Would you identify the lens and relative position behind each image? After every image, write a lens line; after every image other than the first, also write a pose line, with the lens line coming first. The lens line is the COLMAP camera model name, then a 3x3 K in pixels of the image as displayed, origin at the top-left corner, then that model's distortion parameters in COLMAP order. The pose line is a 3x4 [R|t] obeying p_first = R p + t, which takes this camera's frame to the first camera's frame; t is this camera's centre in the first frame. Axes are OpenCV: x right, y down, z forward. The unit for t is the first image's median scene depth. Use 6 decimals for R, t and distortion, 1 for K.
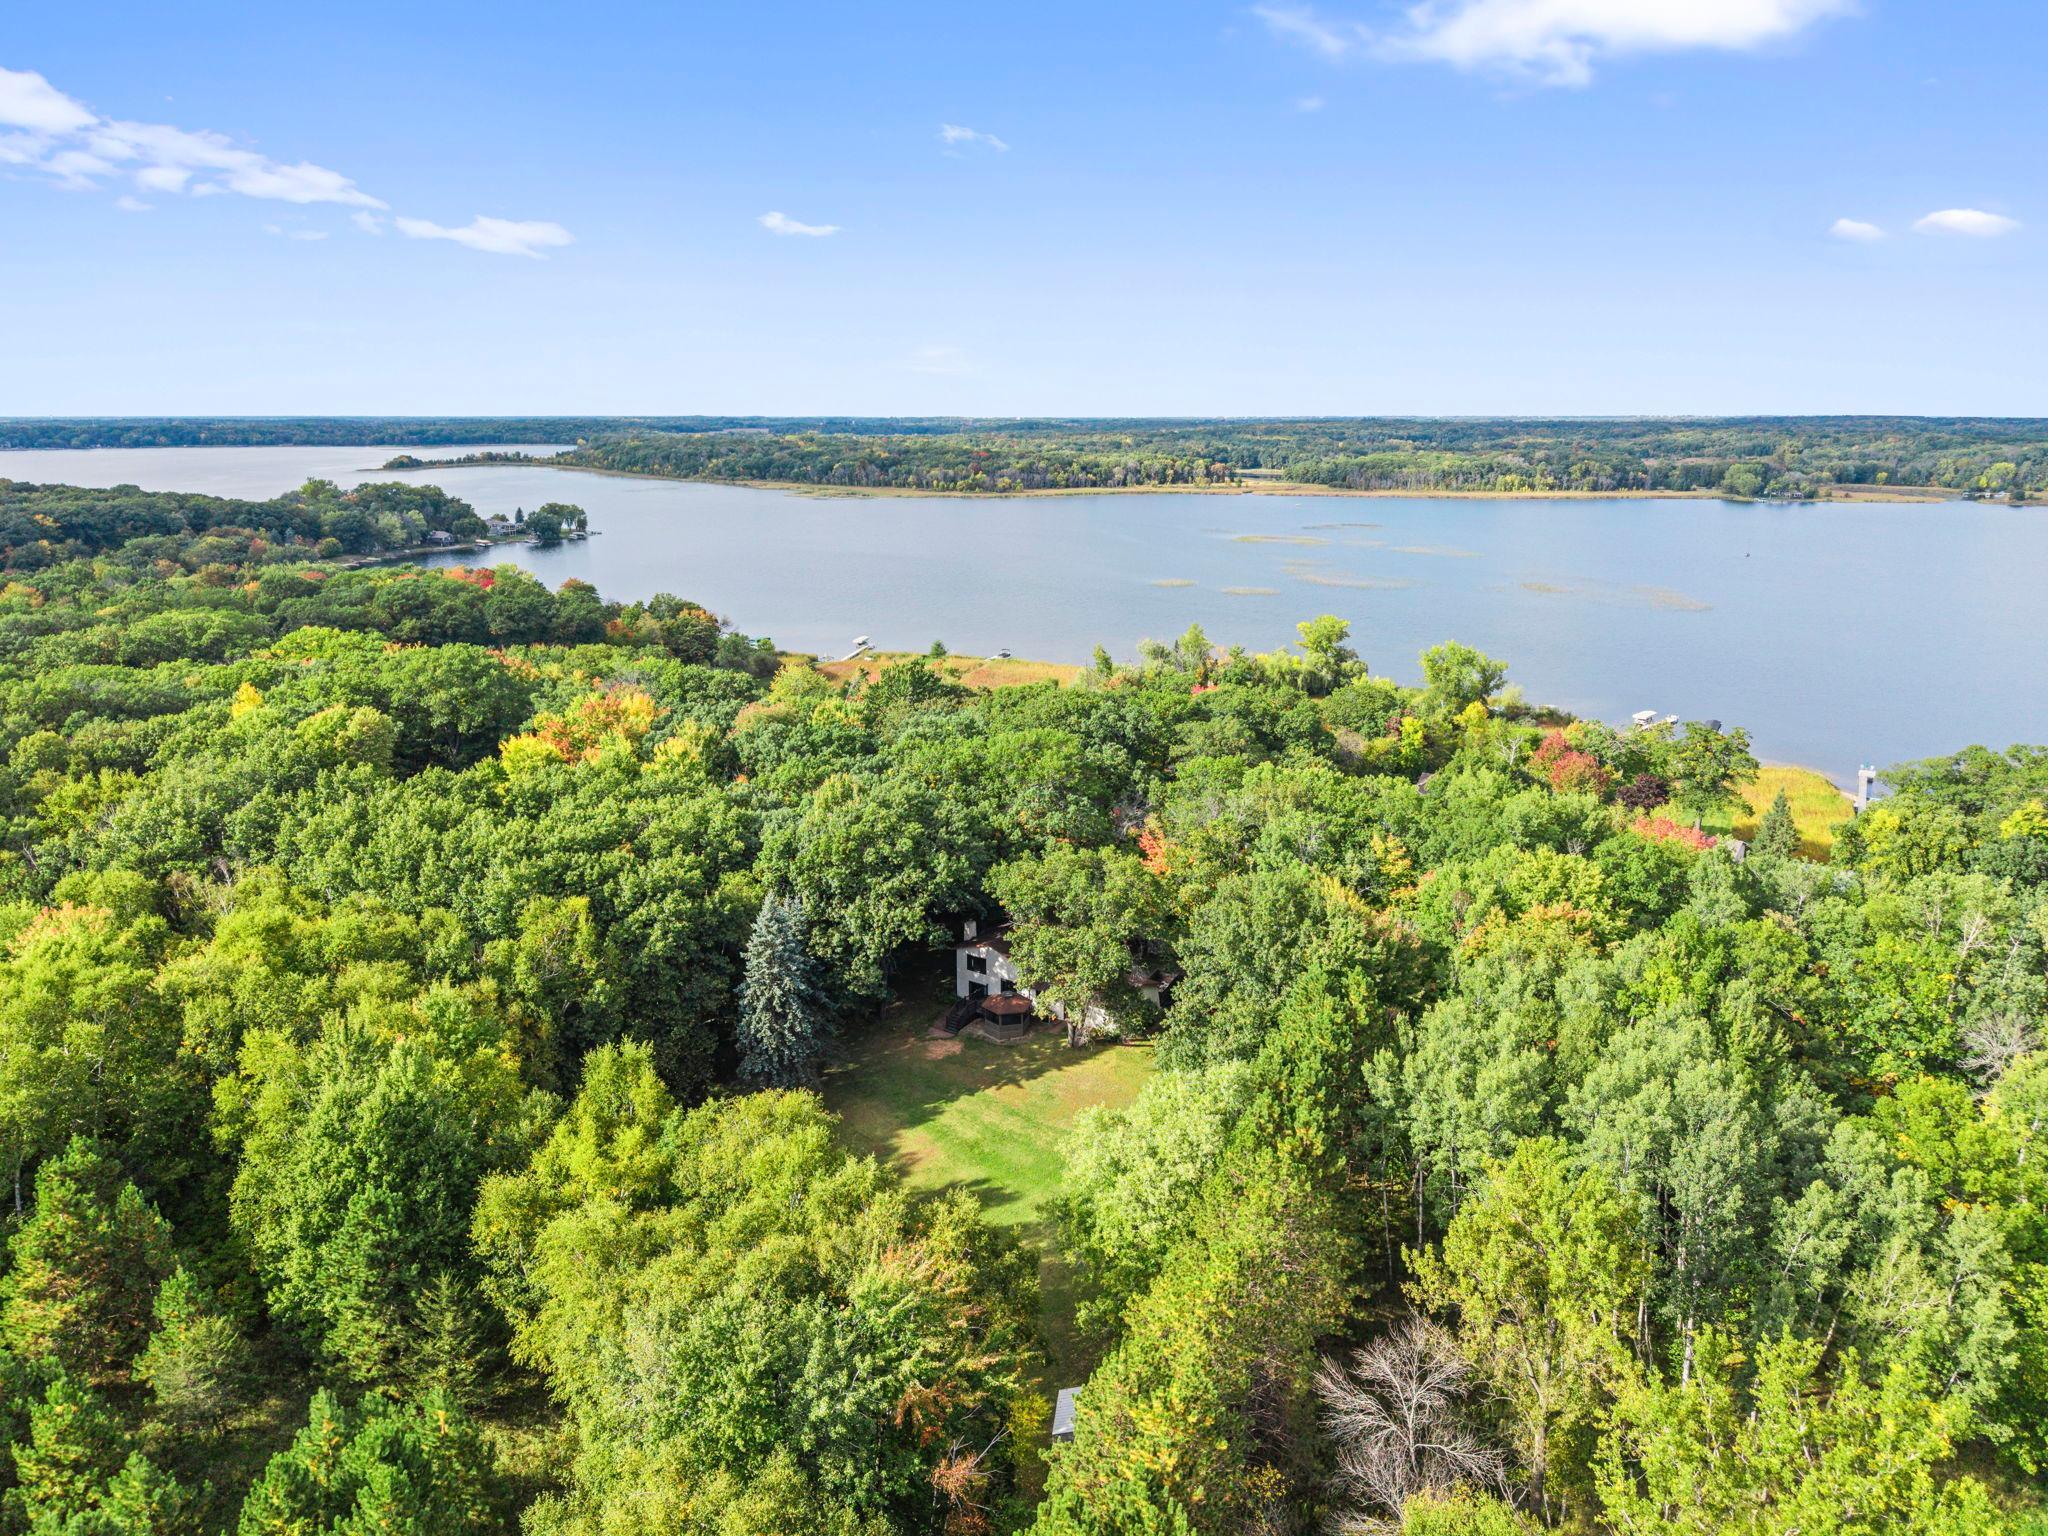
lens RADIAL K [[1343.0, 0, 1018.9], [0, 1343.0, 778.6], [0, 0, 1]] dist [0.079963, -0.088214]
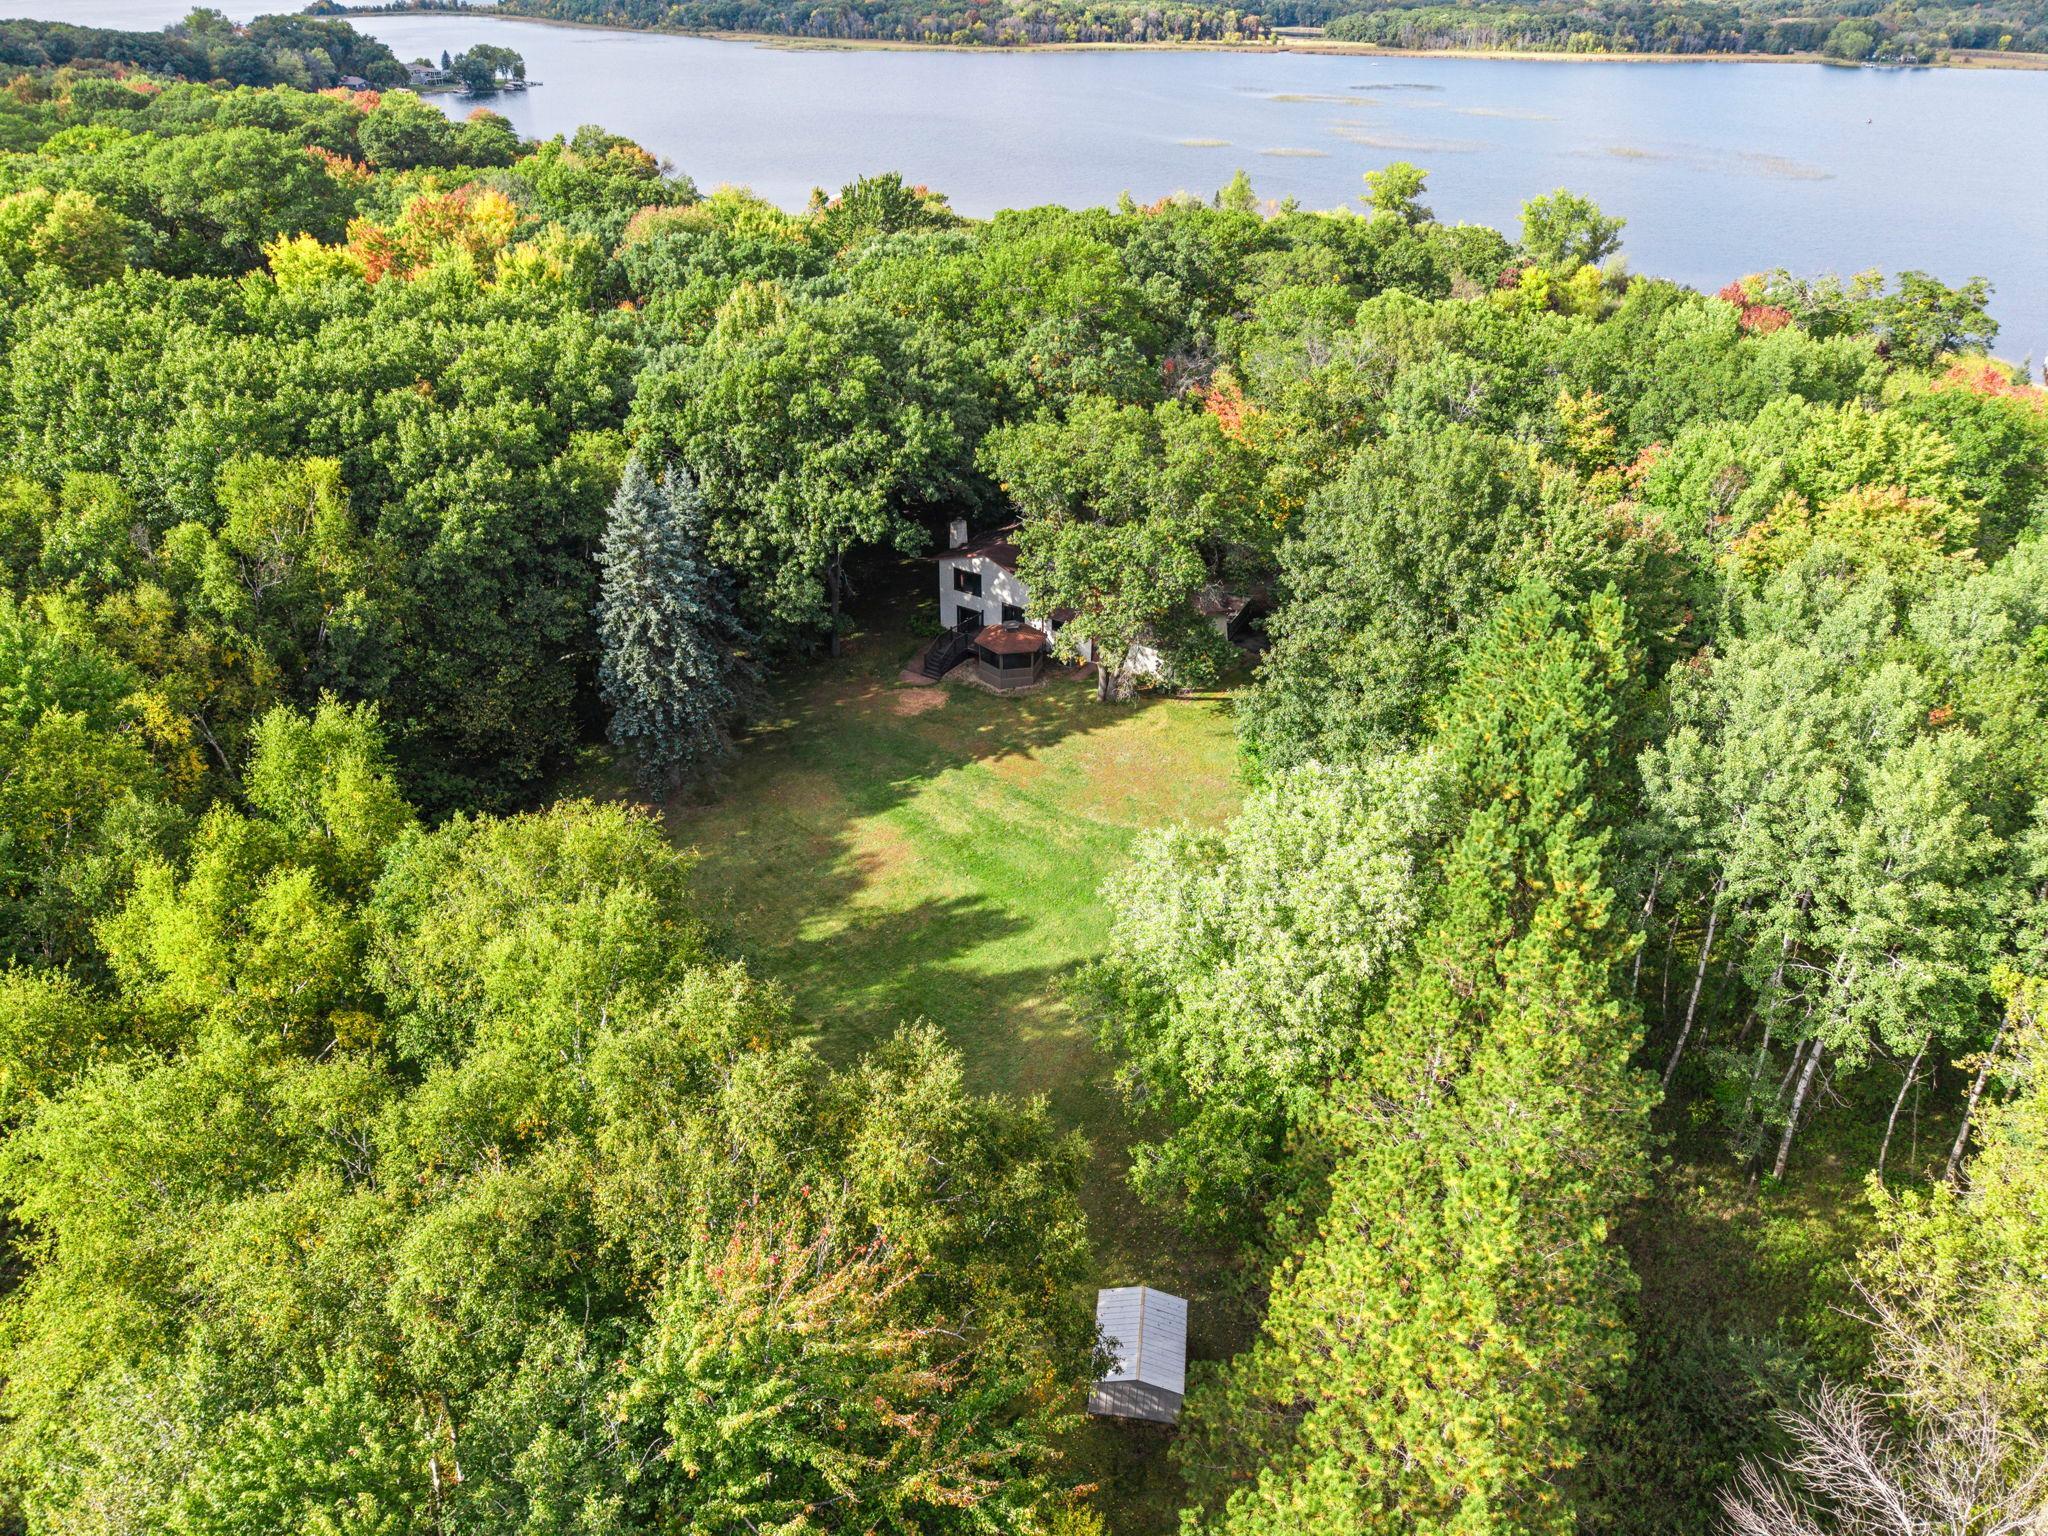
lens RADIAL K [[1343.0, 0, 1018.9], [0, 1343.0, 778.6], [0, 0, 1]] dist [0.079963, -0.088214]
pose [[0.999945, 0.010115, 0.002862, -0.006273], [-0.010512, 0.962261, 0.271925, 0.050363], [-0.000003, -0.271941, 0.962314, 0.326050]]
